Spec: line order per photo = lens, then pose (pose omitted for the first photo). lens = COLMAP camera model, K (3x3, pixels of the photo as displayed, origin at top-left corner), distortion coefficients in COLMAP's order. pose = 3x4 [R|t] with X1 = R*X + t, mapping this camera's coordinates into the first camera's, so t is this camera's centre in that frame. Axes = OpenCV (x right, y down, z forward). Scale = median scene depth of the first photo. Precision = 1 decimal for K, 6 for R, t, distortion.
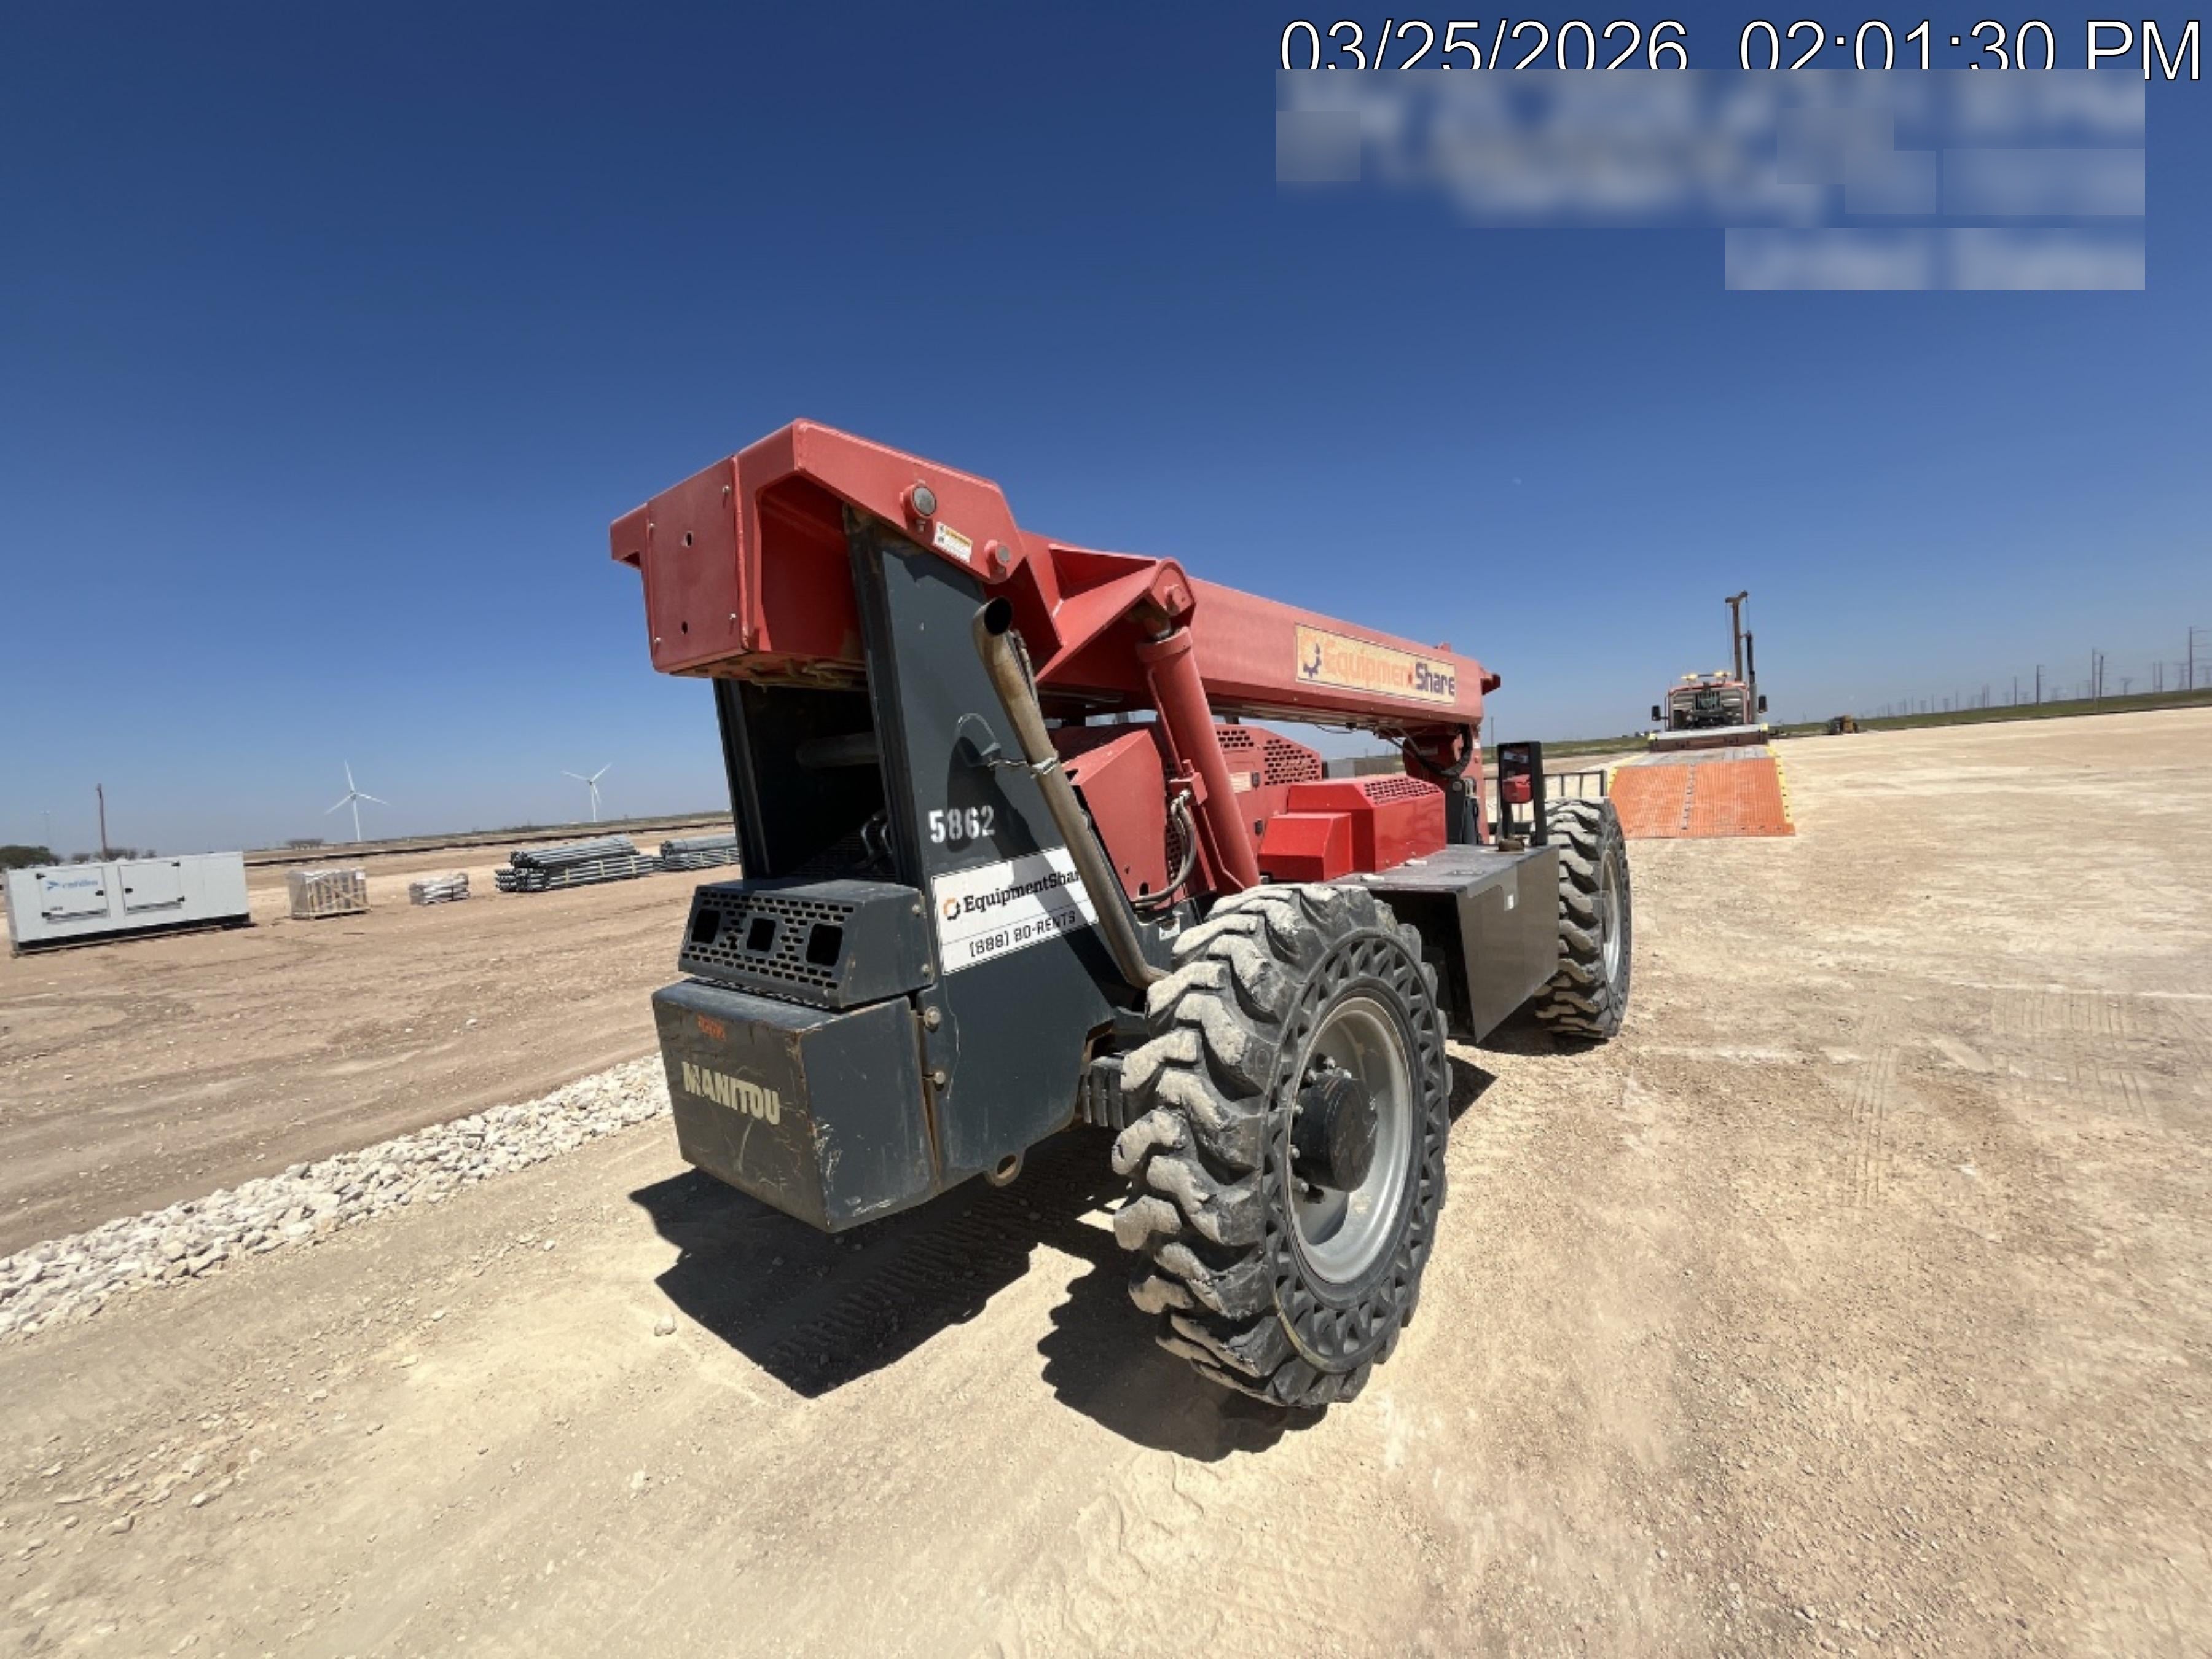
lens RADIAL K [[904.2, 0, 1147.5], [0, 904.2, 819.3], [0, 0, 1]] dist [-0.000730, 0.000064]
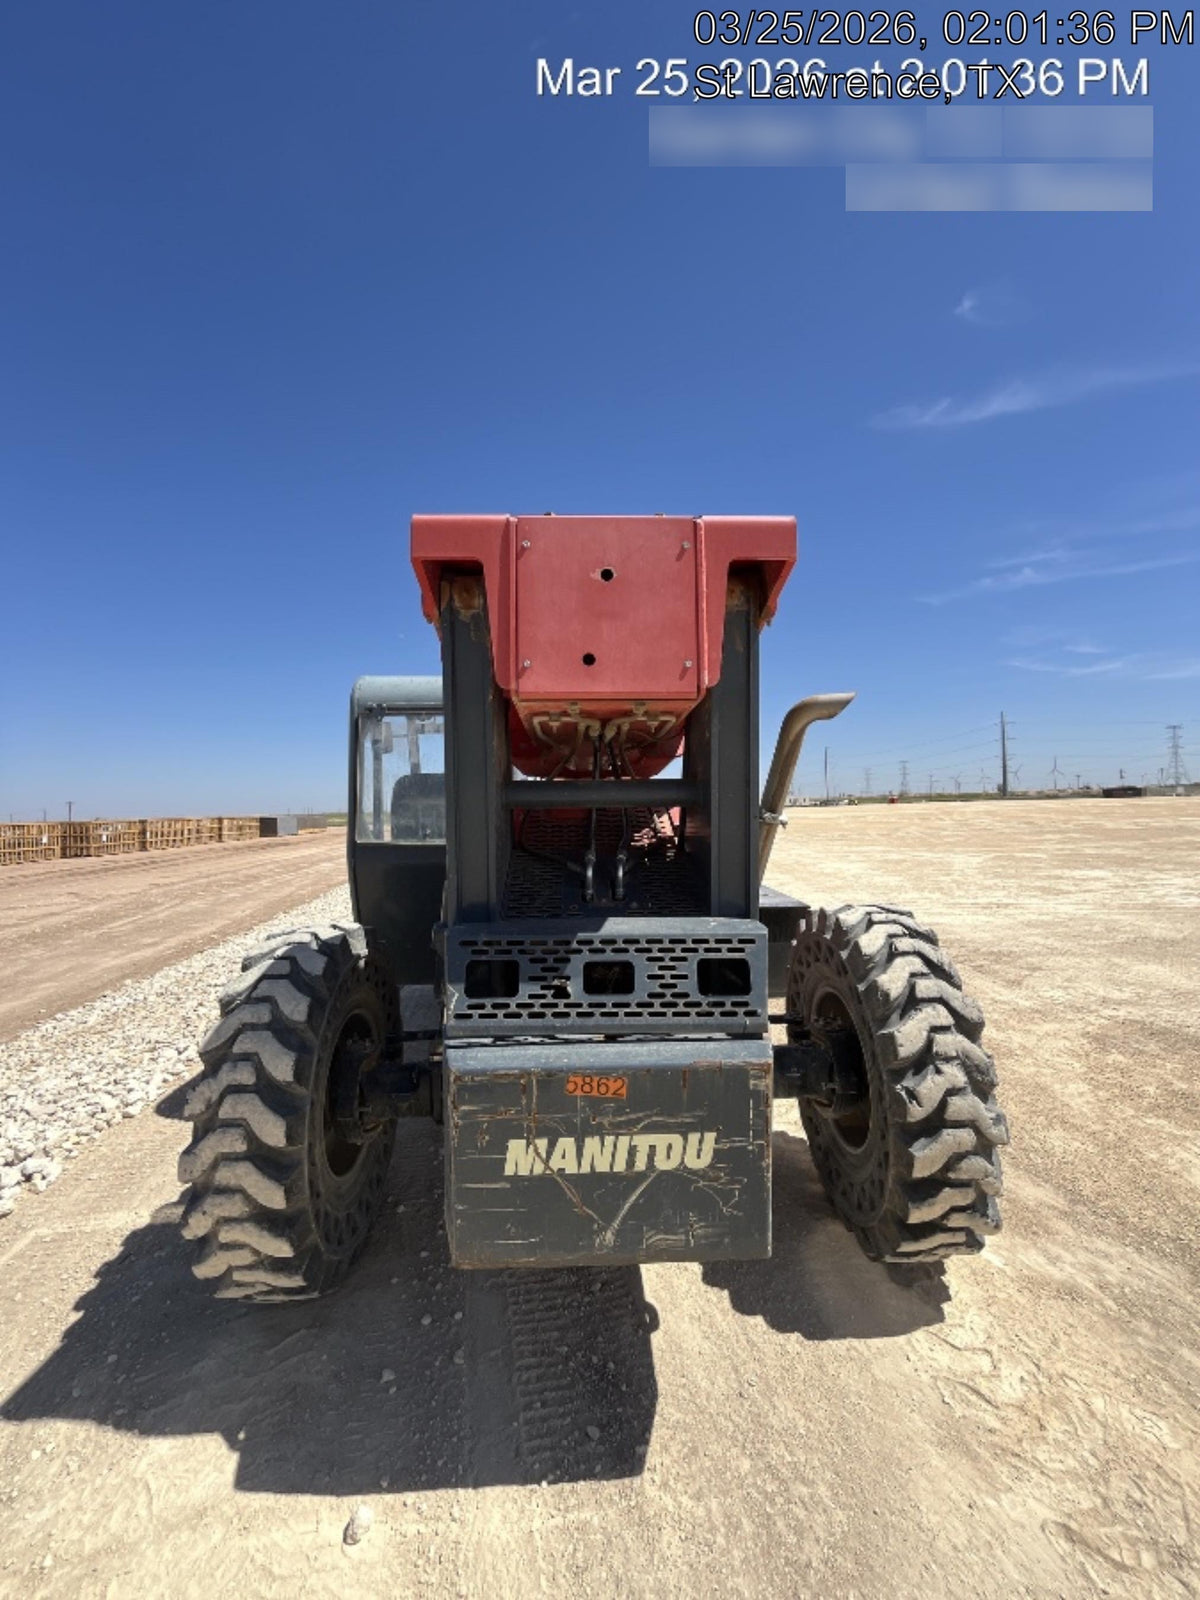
lens RADIAL K [[622.1, 0, 600.0], [0, 622.1, 800.0], [0, 0, 1]] dist [0.009834, -0.000066]
pose [[0.752881, 0.064923, 0.654947, -0.882598], [0.000544, 0.995061, -0.099263, 0.002675], [-0.658157, 0.075090, 0.749127, 0.481014]]
